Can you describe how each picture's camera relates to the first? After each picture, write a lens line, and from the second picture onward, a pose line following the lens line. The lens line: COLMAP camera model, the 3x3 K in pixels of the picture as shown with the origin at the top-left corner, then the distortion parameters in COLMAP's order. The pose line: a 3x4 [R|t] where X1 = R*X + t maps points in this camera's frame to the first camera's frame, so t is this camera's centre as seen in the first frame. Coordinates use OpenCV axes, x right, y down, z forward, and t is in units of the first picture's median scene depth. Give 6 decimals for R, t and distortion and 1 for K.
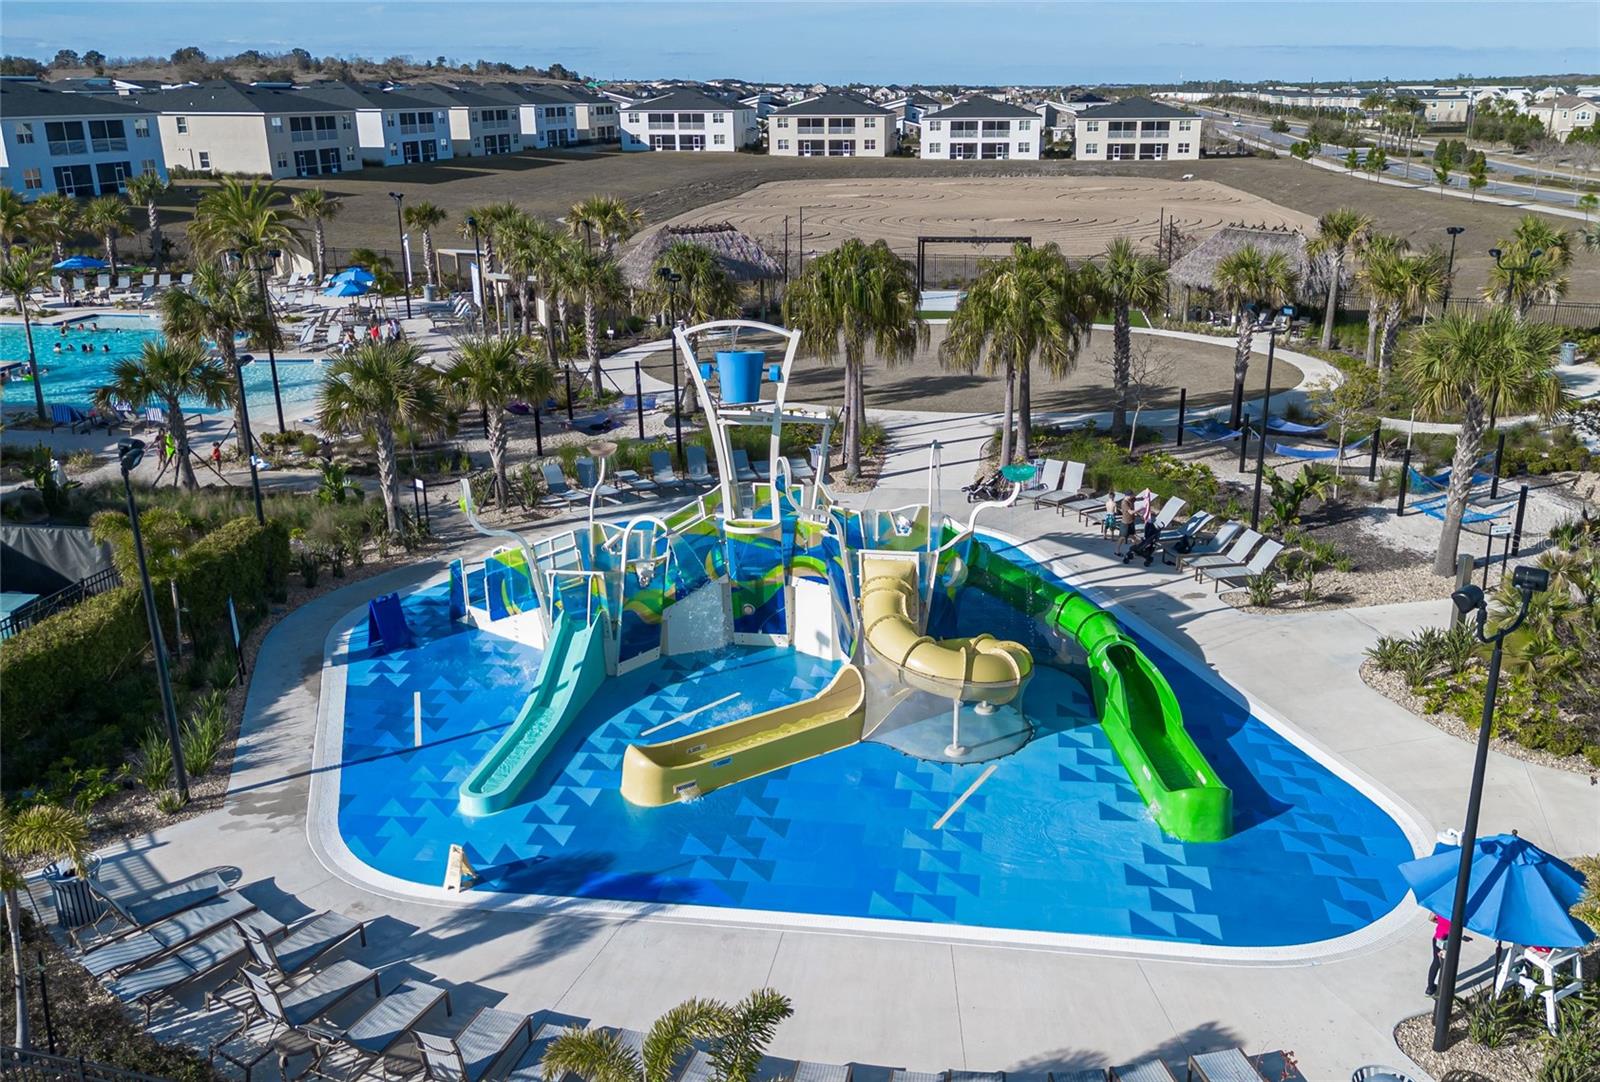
lens RADIAL K [[1368.6, 0, 834.9], [0, 1368.6, 539.8], [0, 0, 1]] dist [0.057801, -0.032961]
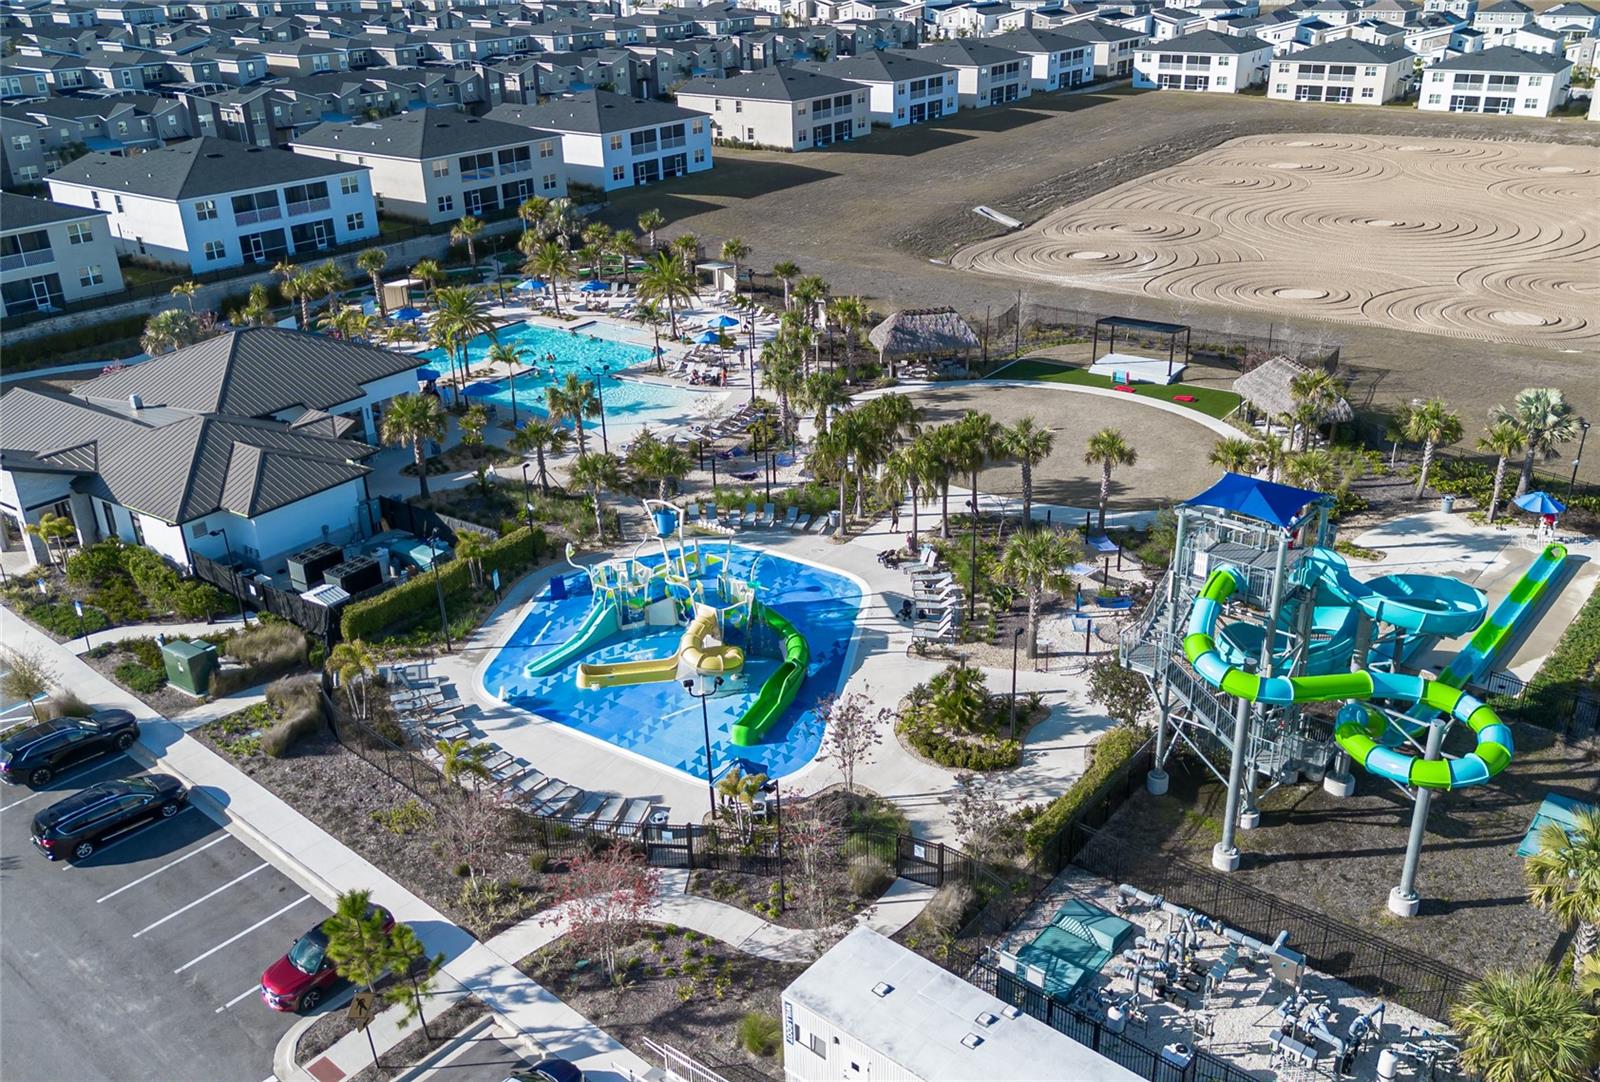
lens RADIAL K [[1368.6, 0, 834.9], [0, 1368.6, 539.8], [0, 0, 1]] dist [0.057801, -0.032961]
pose [[0.899455, 0.174727, -0.400564, 0.219222], [-0.127483, 0.981633, 0.141932, -0.087777], [0.418006, -0.076596, 0.905209, -0.198362]]
